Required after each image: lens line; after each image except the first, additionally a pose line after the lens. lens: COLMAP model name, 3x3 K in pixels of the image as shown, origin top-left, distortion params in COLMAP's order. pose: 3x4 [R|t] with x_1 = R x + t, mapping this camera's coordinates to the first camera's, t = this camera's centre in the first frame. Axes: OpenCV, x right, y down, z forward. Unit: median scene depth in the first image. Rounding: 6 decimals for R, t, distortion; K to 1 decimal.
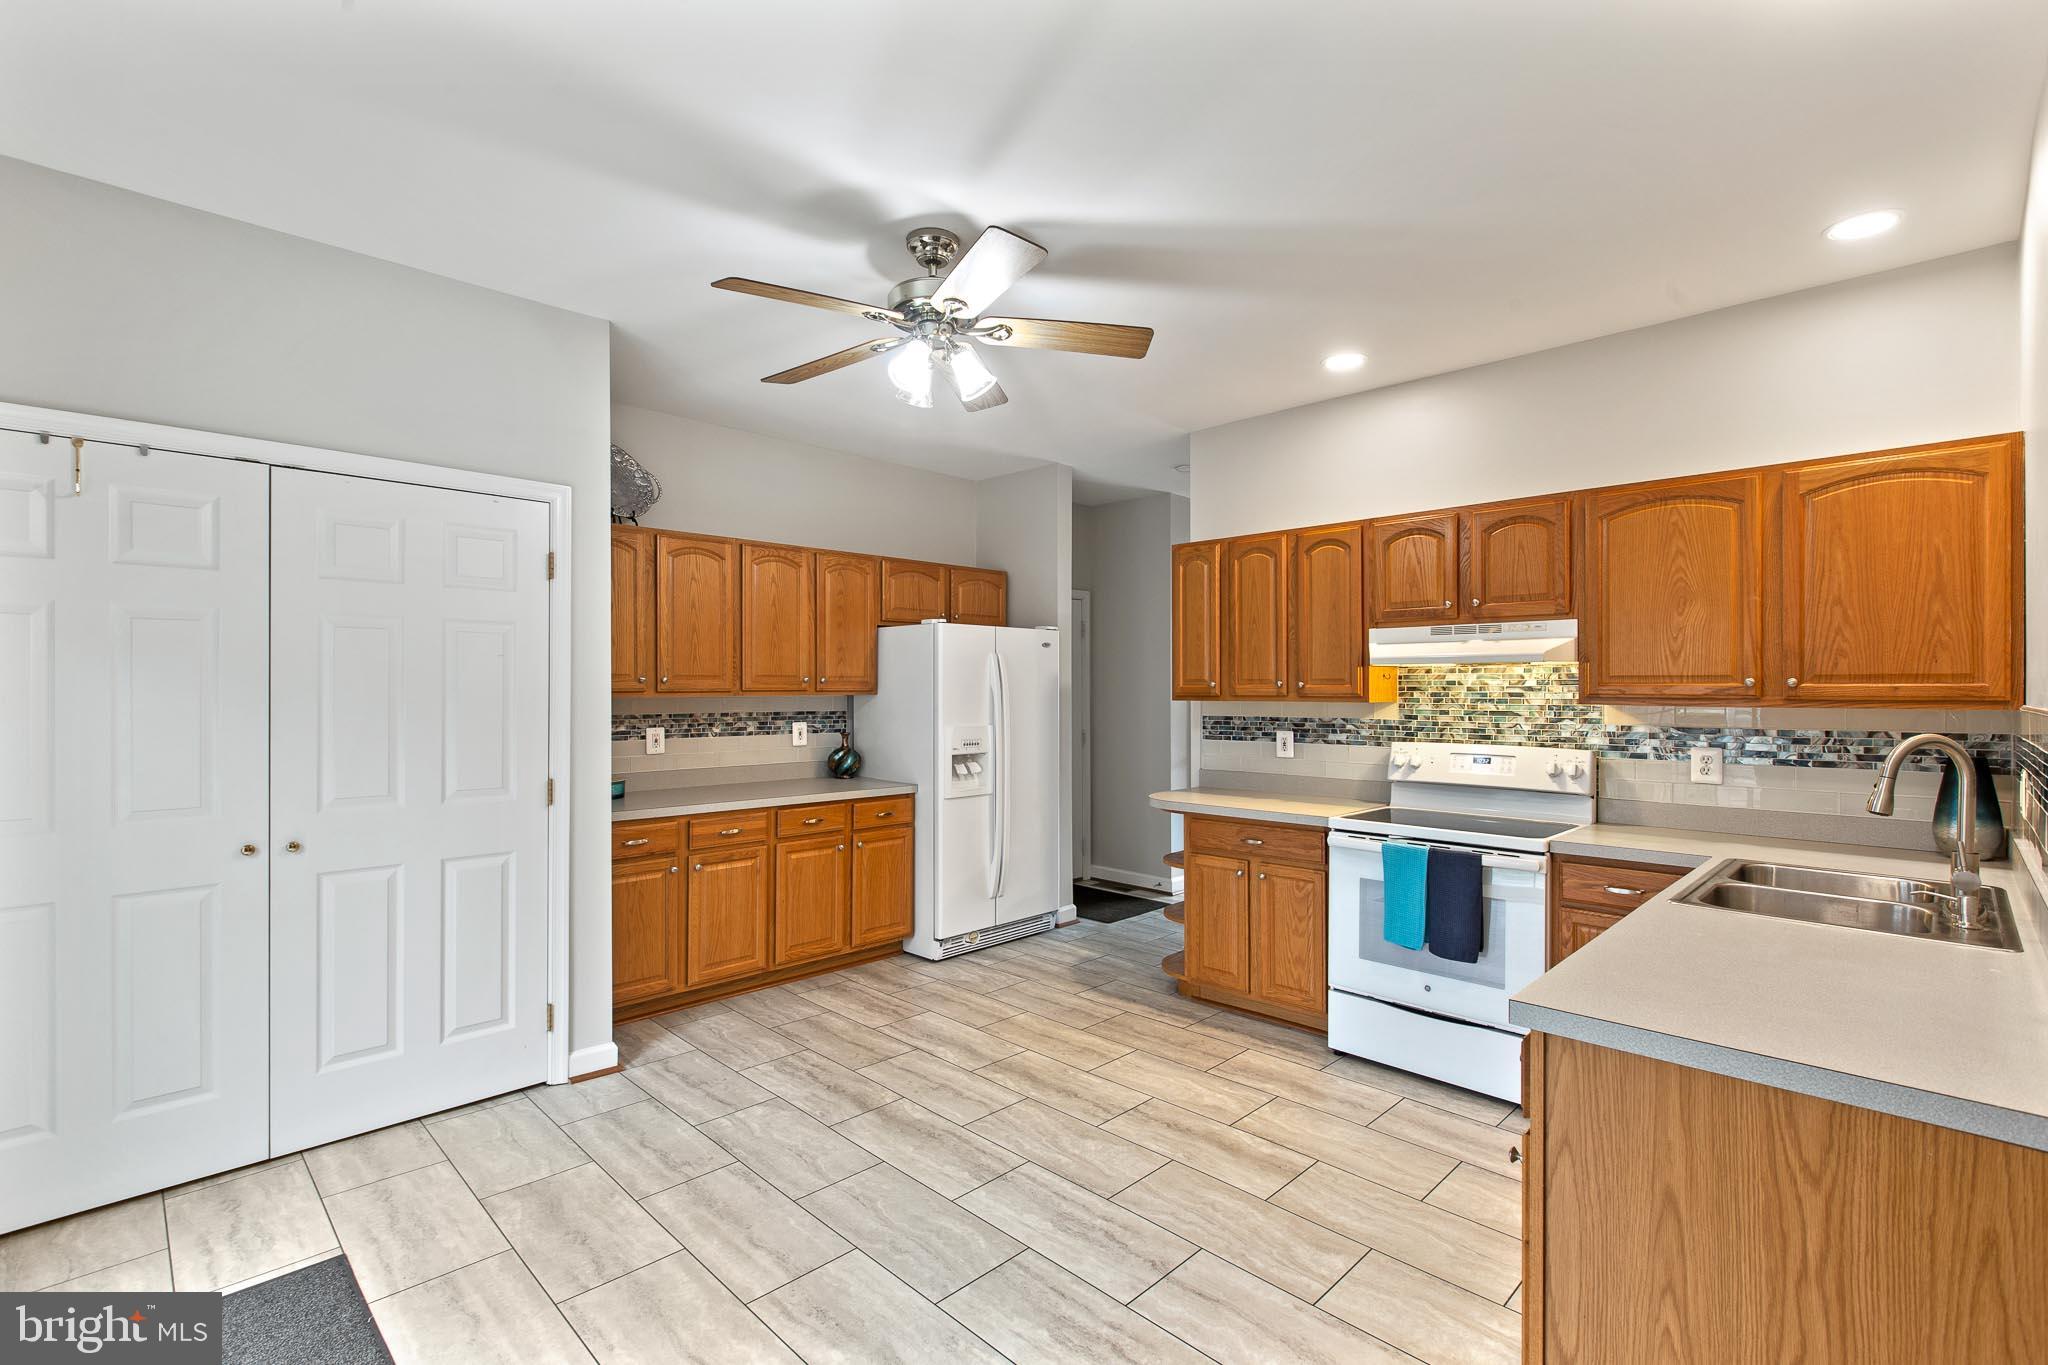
lens RADIAL K [[936.0, 0, 1024.0], [0, 936.0, 682.5], [0, 0, 1]] dist [0.000256, 0.000117]
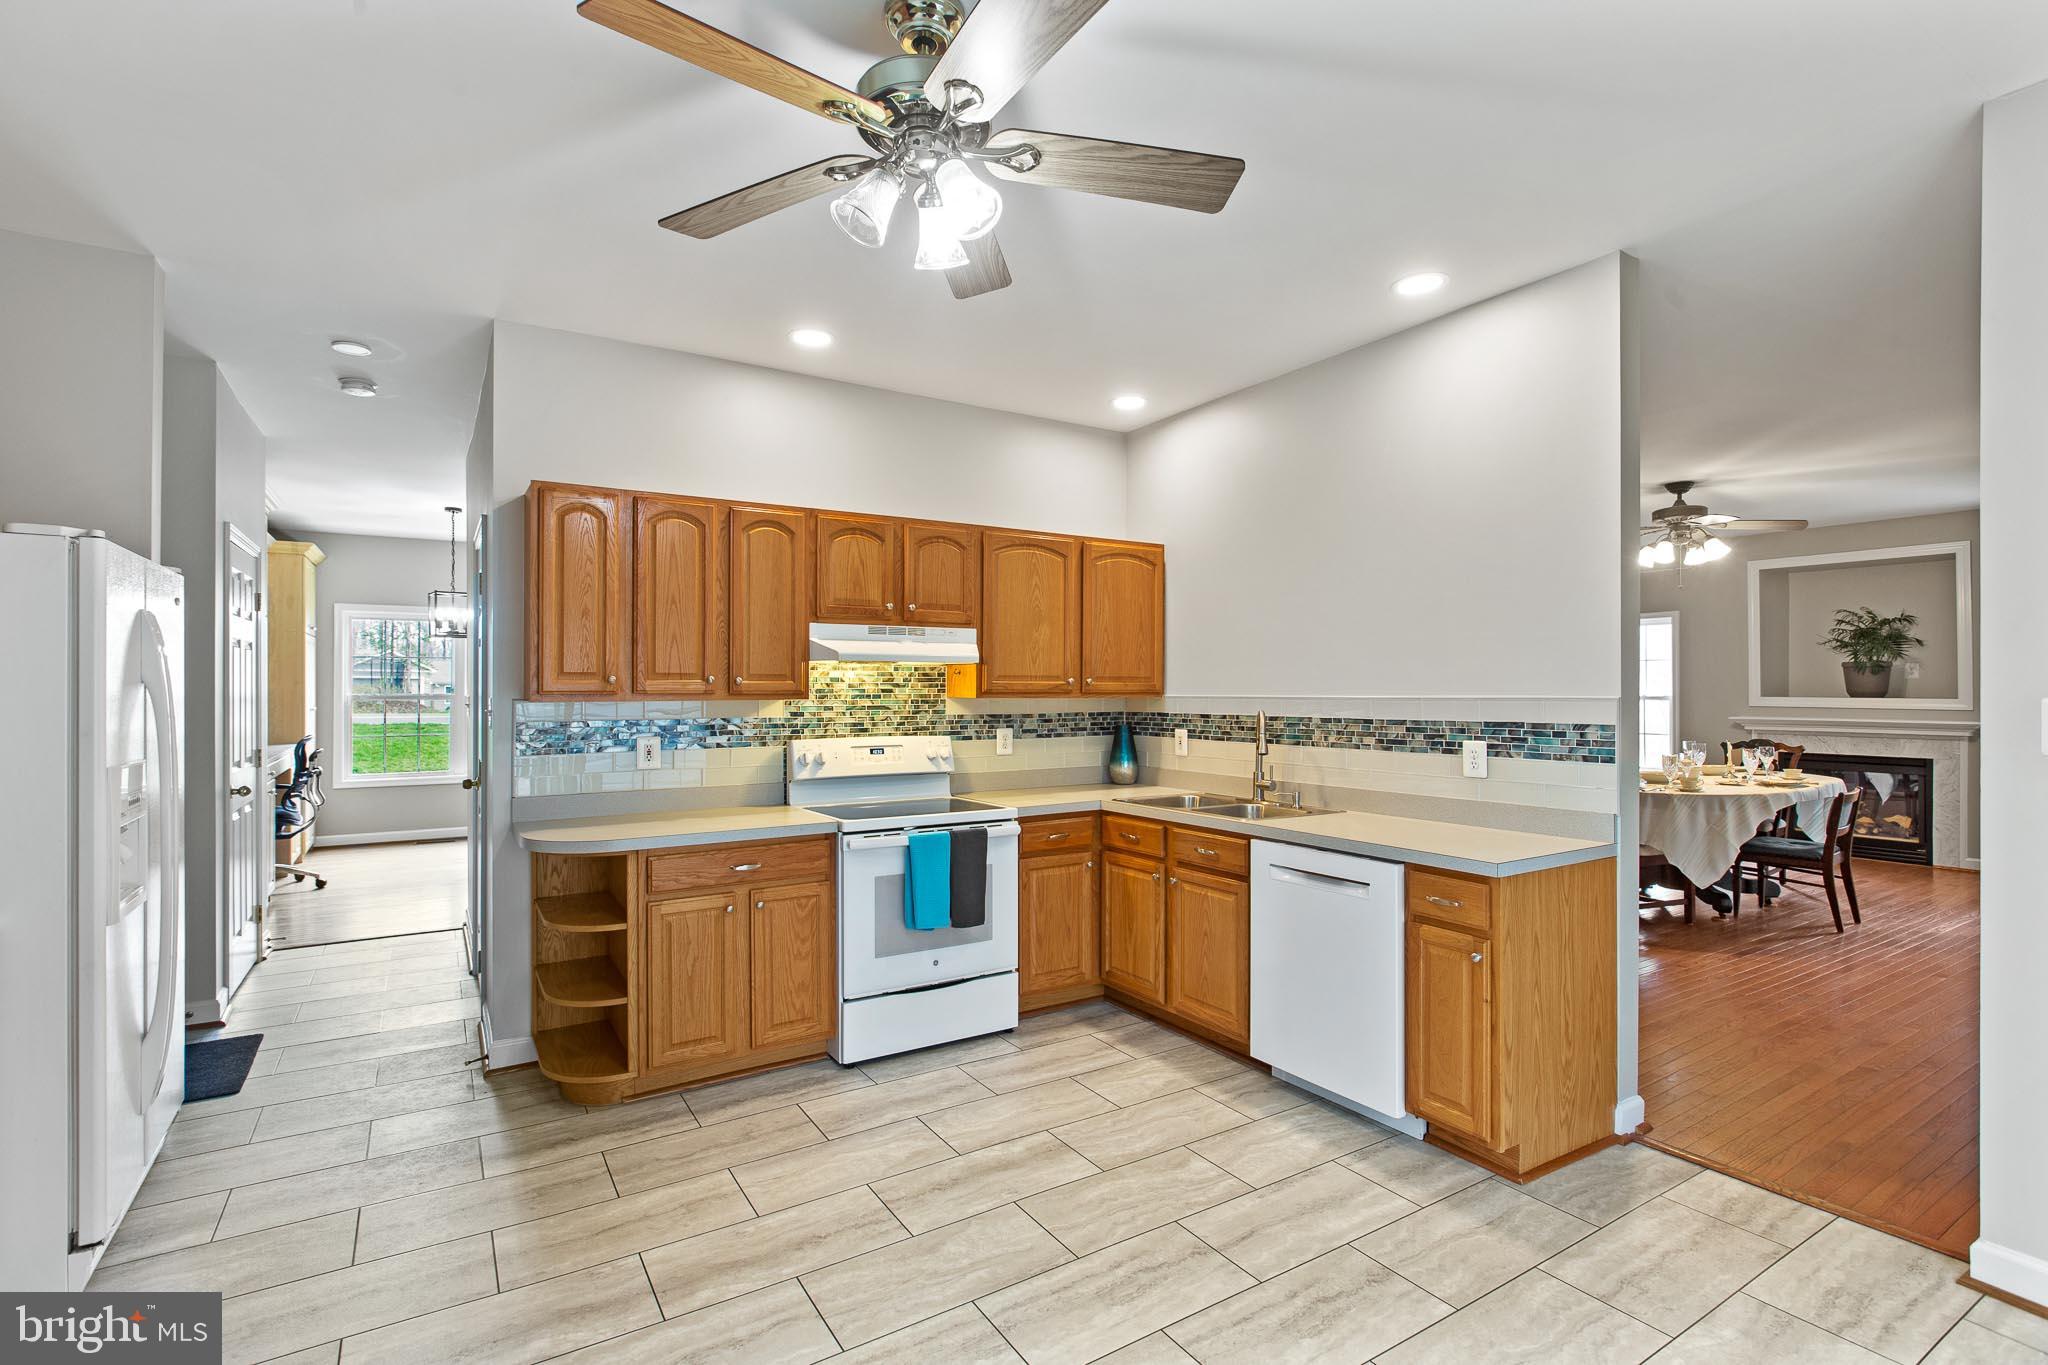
lens RADIAL K [[964.8, 0, 1024.0], [0, 964.8, 682.5], [0, 0, 1]] dist [-0.004244, -0.000825]
pose [[0.209538, 0.004151, 0.977792, -0.596347], [-0.006524, 0.999975, -0.002847, 0.005719], [-0.977779, -0.005783, 0.209560, 0.627458]]
